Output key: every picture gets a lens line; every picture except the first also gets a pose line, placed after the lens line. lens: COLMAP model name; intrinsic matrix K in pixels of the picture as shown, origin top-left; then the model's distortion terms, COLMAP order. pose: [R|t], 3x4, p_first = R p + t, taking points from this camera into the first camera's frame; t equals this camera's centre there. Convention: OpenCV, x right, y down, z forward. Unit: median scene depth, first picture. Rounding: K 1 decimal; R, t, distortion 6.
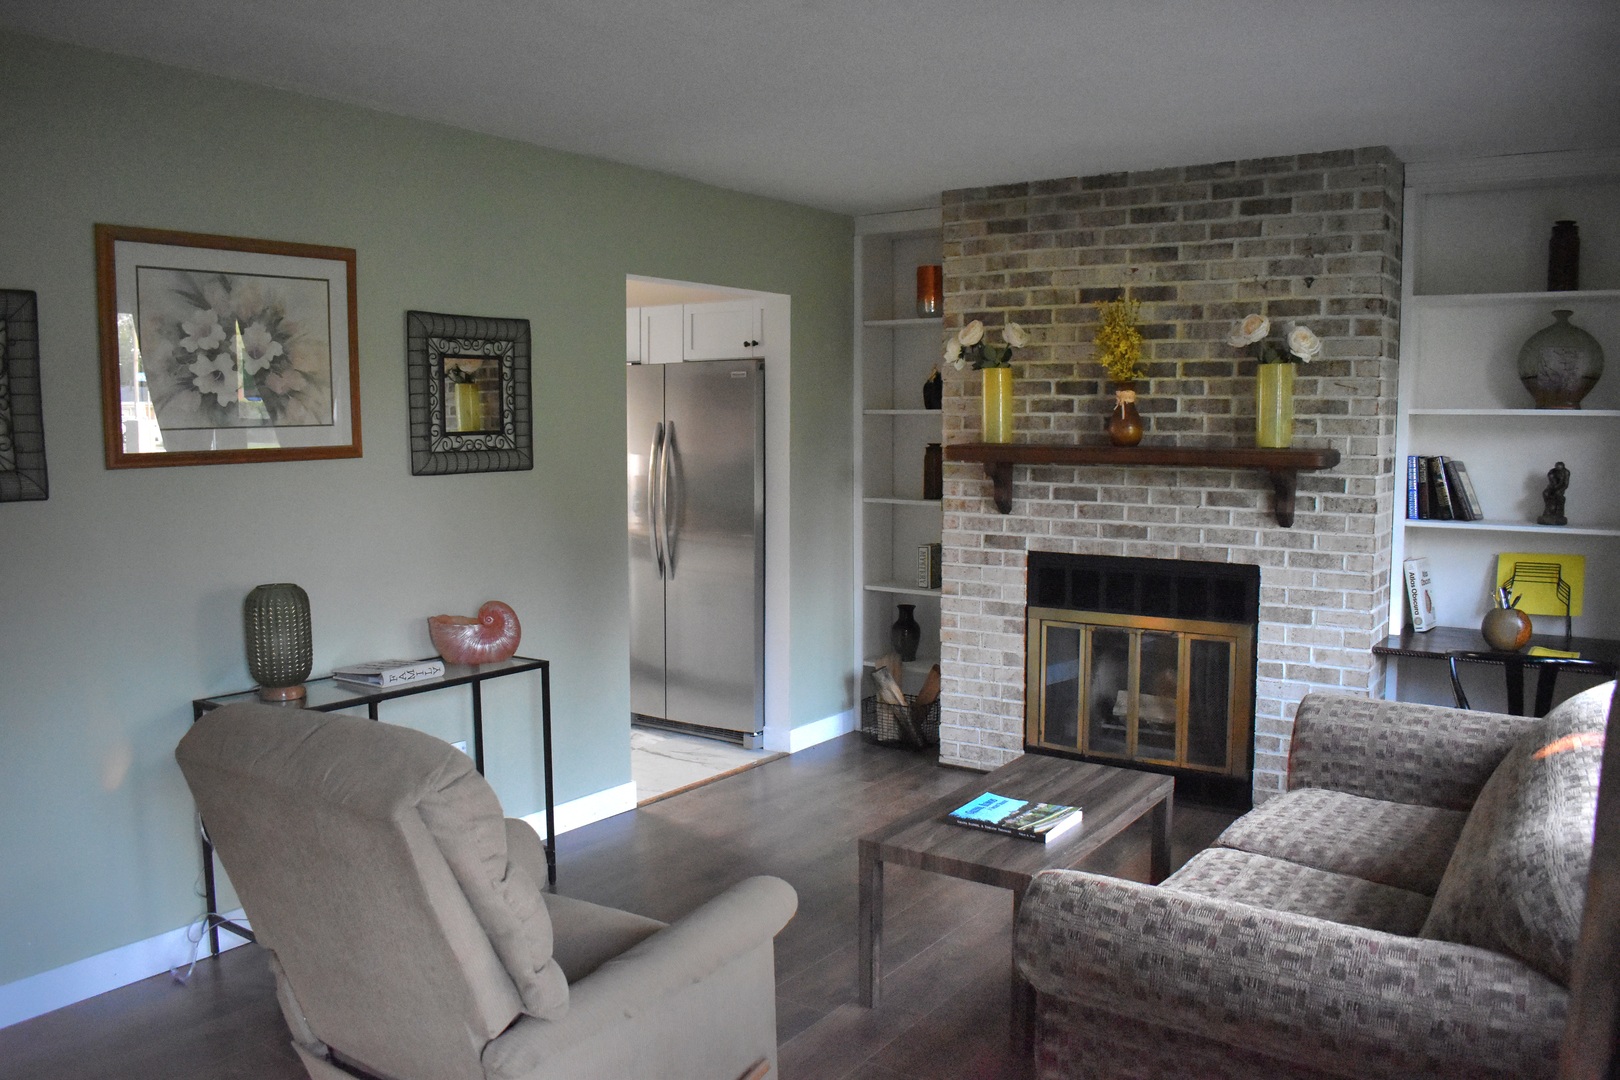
lens RADIAL K [[1256.1, 0, 812.3], [0, 1256.1, 547.9], [0, 0, 1]] dist [-0.096841, -0.011810]
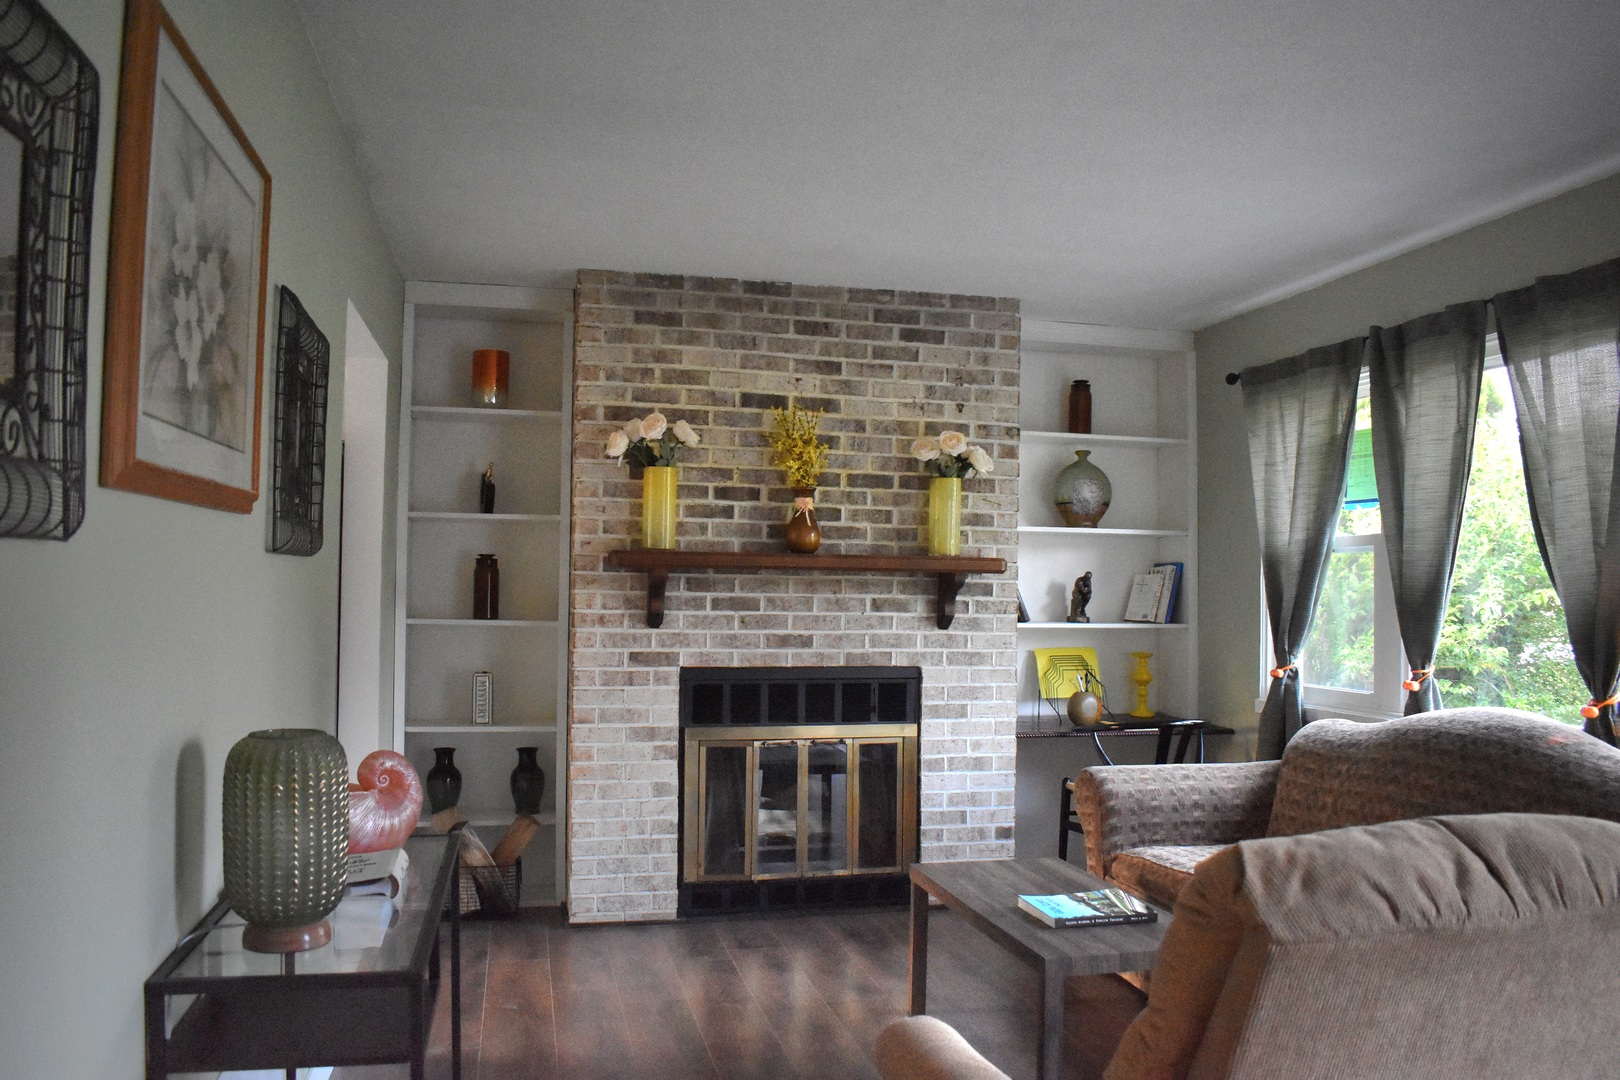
lens RADIAL K [[1256.1, 0, 814.1], [0, 1256.1, 544.2], [0, 0, 1]] dist [-0.096841, -0.011810]
pose [[0.666313, 0.034063, 0.744894, -0.491313], [0.061412, 0.993056, -0.100344, 0.011904], [-0.743139, 0.112606, 0.659594, 0.337825]]
